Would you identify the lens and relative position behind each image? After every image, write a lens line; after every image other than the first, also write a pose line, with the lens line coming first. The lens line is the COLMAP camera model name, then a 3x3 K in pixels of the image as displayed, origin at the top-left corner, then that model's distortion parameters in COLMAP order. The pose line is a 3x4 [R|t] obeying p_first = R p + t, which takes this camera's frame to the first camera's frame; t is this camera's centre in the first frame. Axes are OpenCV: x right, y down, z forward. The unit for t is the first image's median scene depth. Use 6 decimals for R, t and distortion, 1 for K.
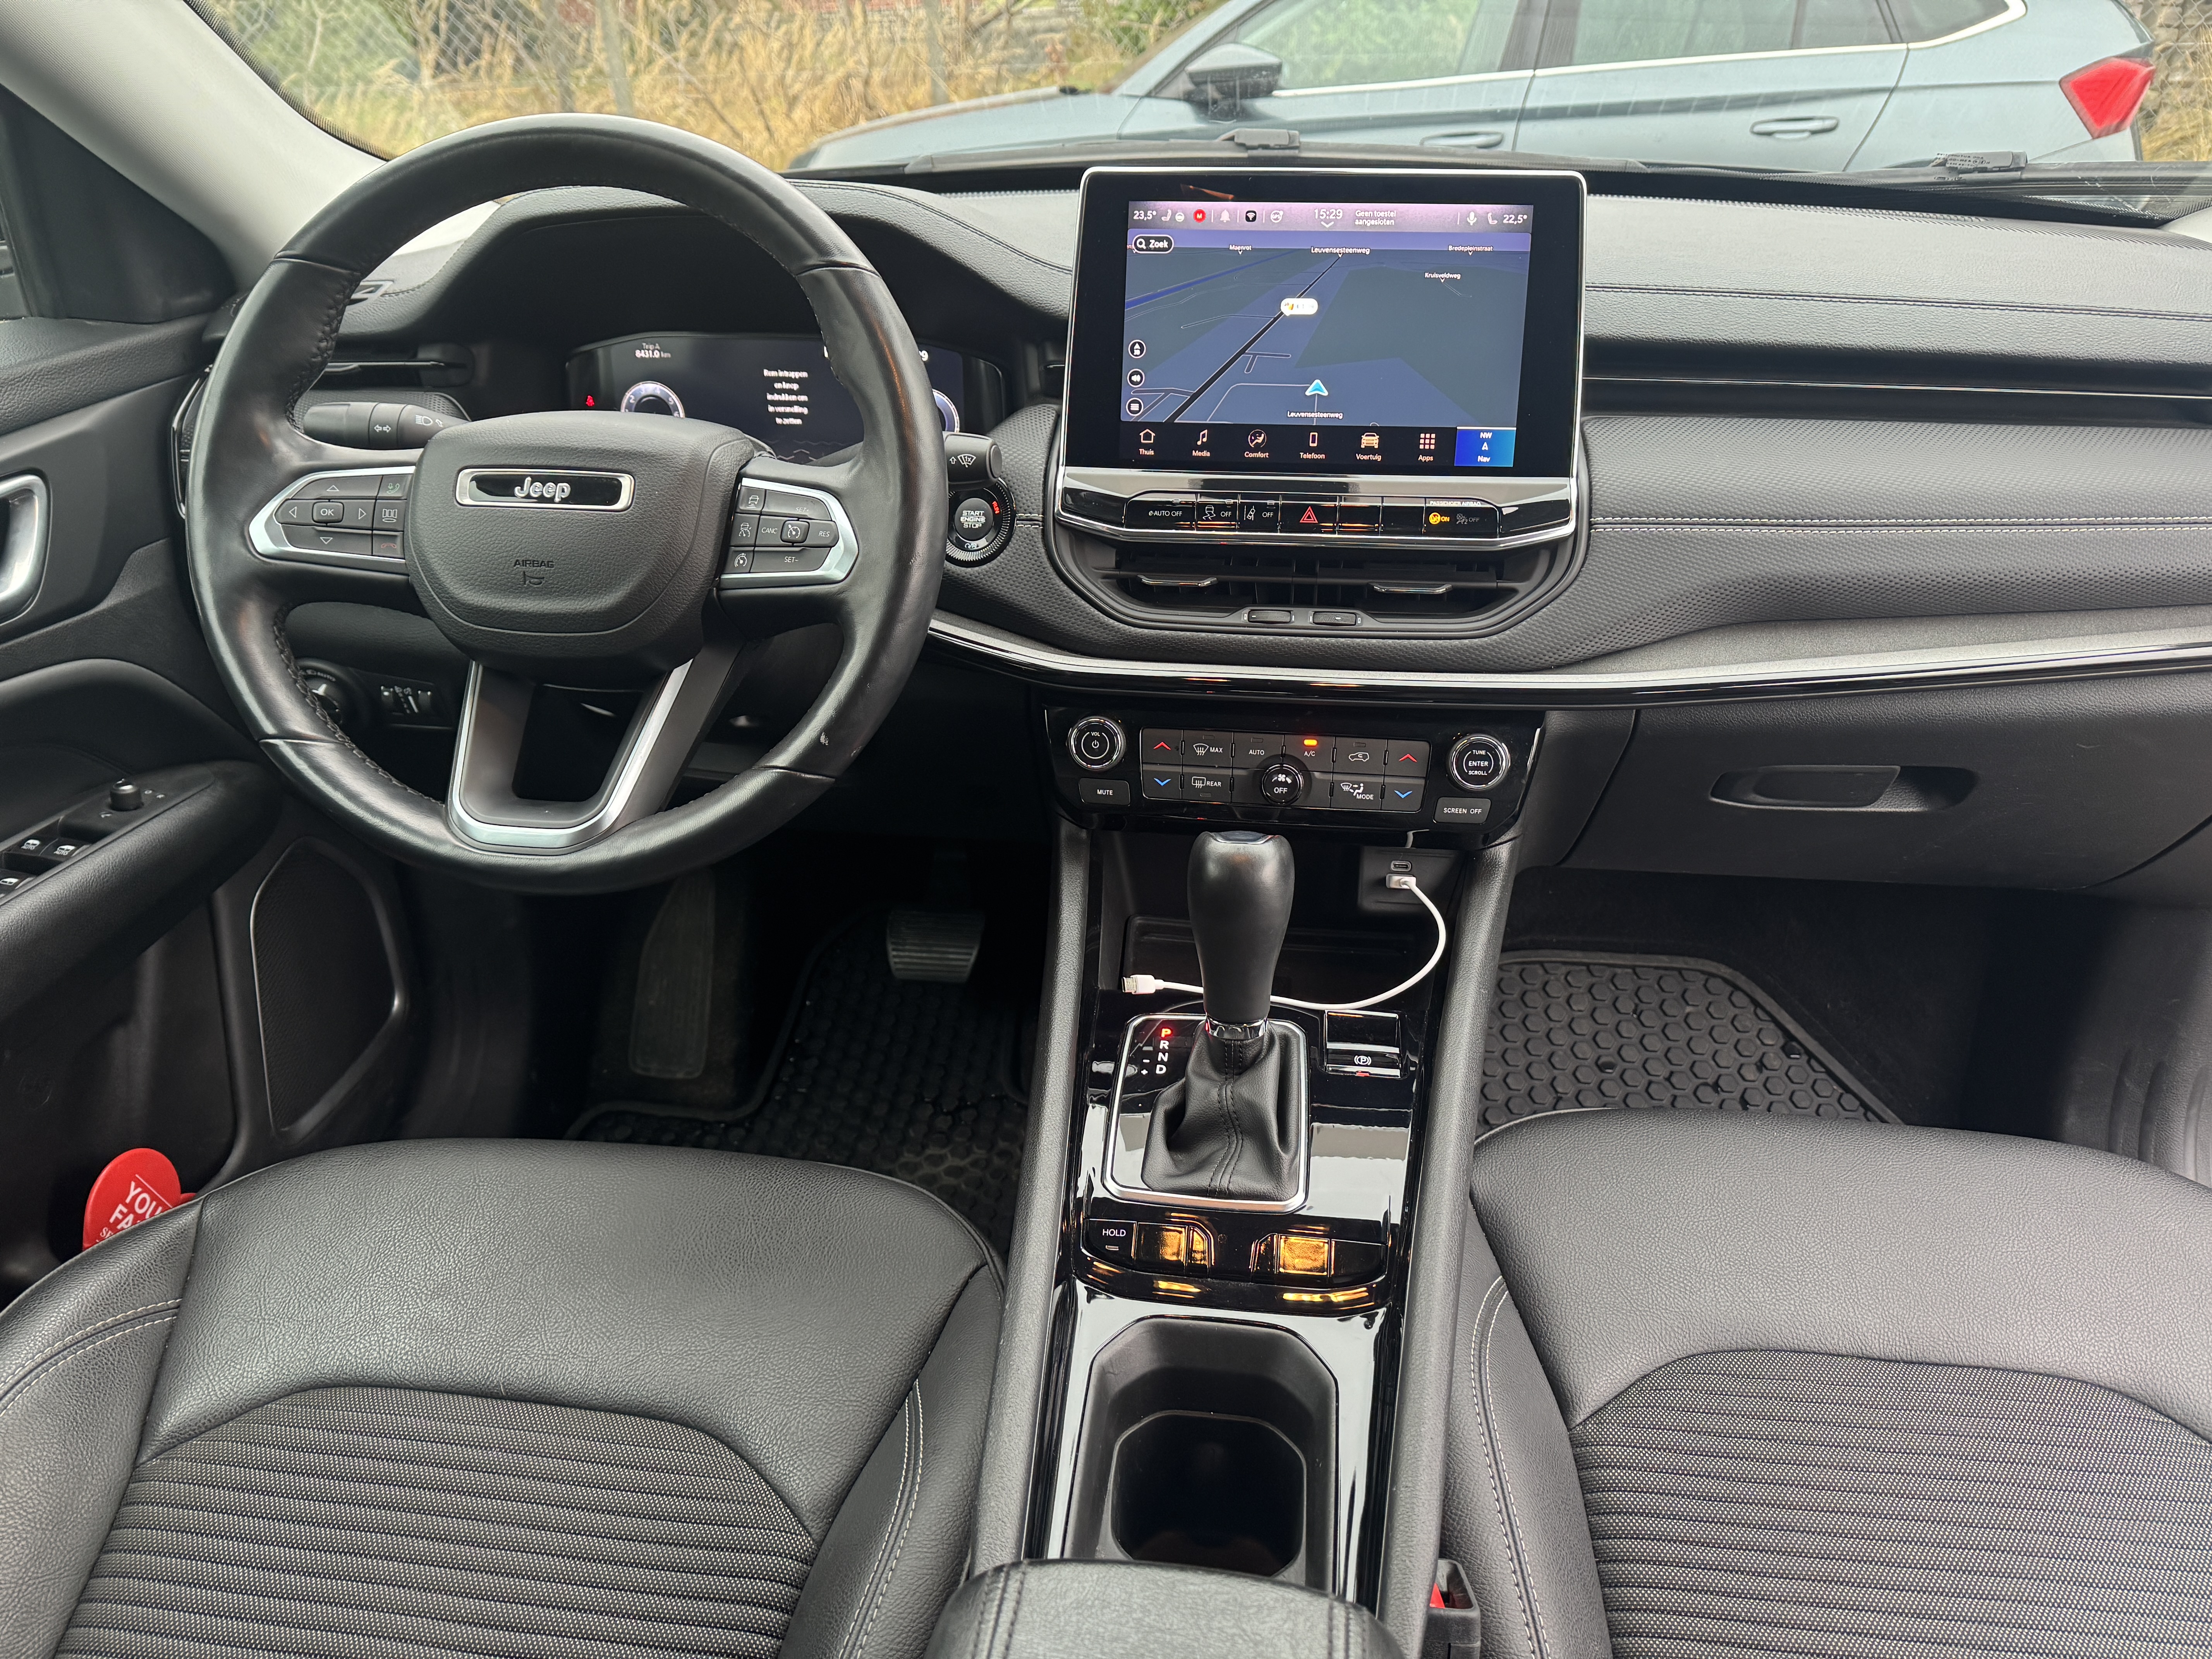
lens RADIAL K [[1530.9, 0, 1136.7], [0, 1530.9, 848.4], [0, 0, 1]] dist [0.129764, -0.188452]
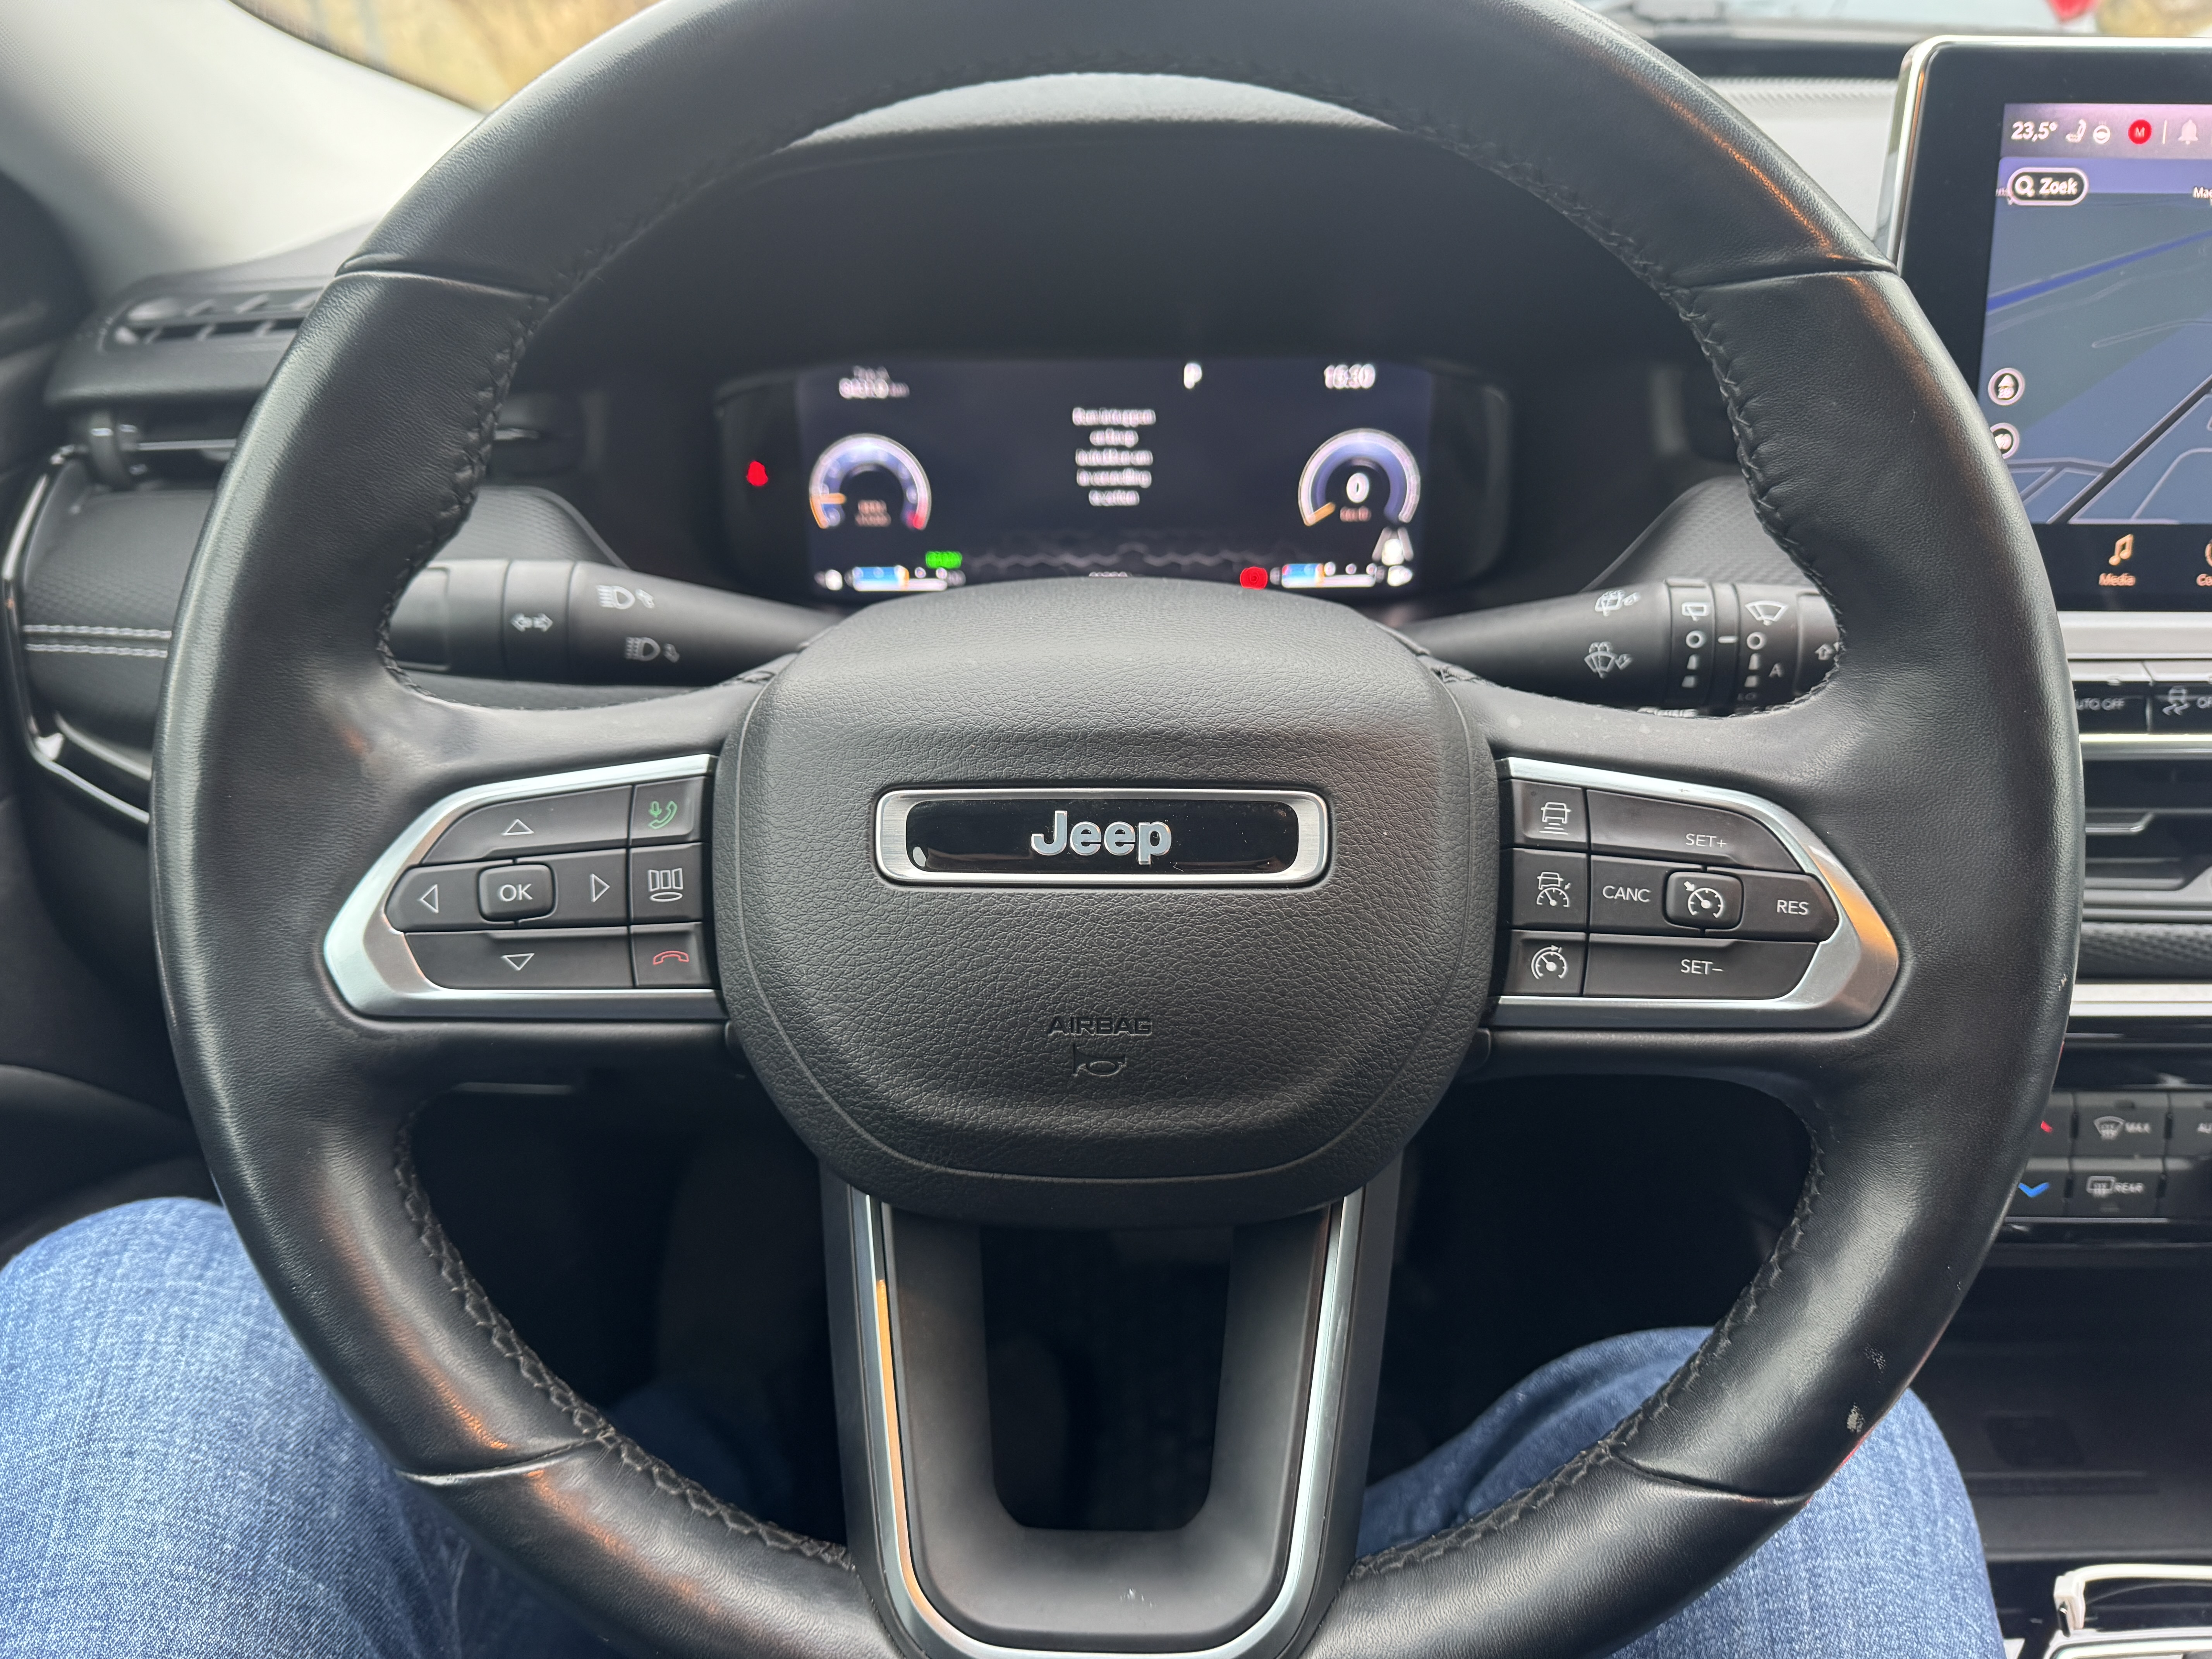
lens RADIAL K [[1650.3, 0, 1174.9], [0, 1650.3, 859.9], [0, 0, 1]] dist [0.023571, -0.040871]
pose [[0.990629, -0.063755, 0.120786, -0.354912], [0.059615, 0.997513, 0.037589, -0.205151], [-0.122882, -0.030036, 0.991967, 0.487966]]
